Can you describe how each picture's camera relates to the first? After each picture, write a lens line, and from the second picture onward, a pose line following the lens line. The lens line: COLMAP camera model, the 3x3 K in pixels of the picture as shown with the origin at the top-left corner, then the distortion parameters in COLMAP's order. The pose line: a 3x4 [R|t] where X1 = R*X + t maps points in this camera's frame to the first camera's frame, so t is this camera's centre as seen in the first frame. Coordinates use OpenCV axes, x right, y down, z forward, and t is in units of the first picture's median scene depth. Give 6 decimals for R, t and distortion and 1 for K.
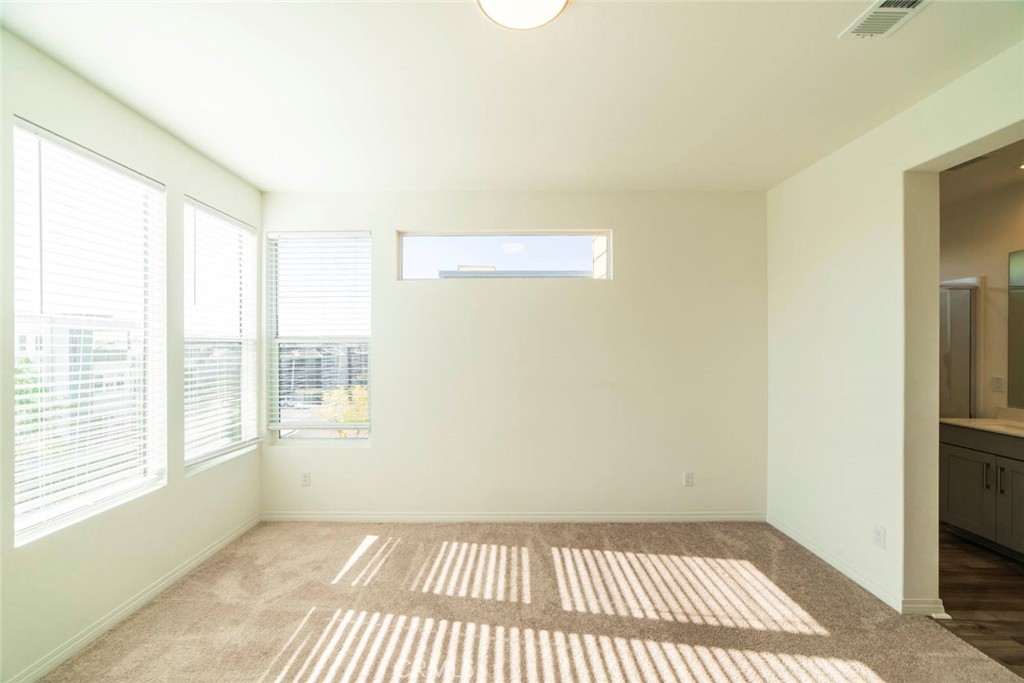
lens RADIAL K [[394.7, 0, 508.9], [0, 394.7, 347.1], [0, 0, 1]] dist [0.002166, 0.000274]
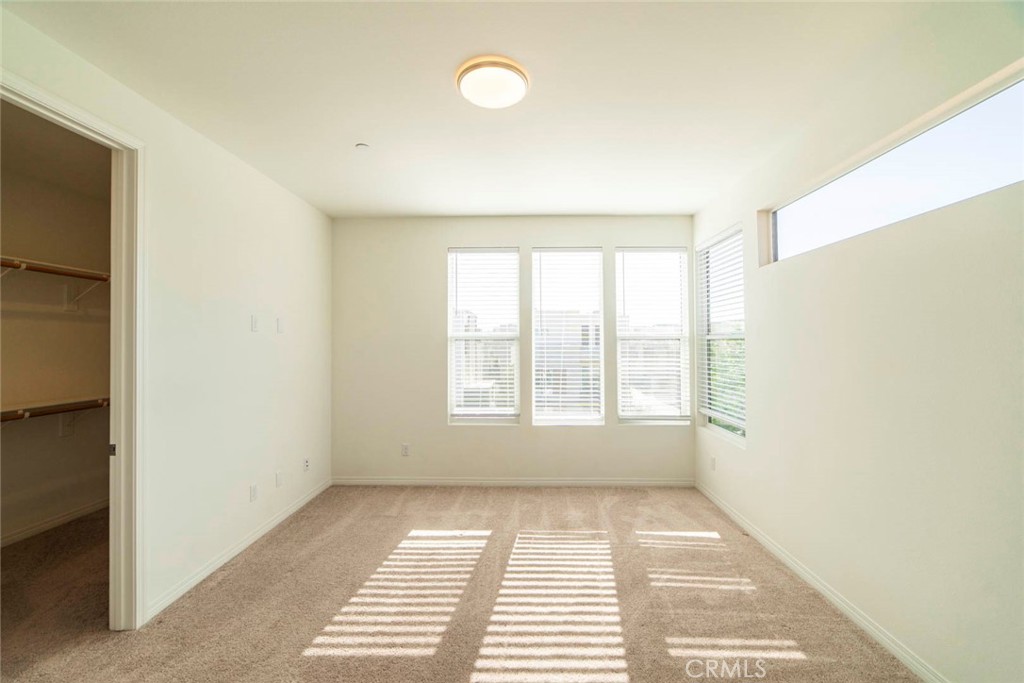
lens RADIAL K [[394.7, 0, 512.1], [0, 394.7, 339.3], [0, 0, 1]] dist [0.002166, 0.000274]
pose [[-0.028245, -0.008853, -0.999562, 0.769970], [0.003789, 0.999953, -0.008963, -0.000454], [0.999594, -0.004041, -0.028210, 0.611965]]
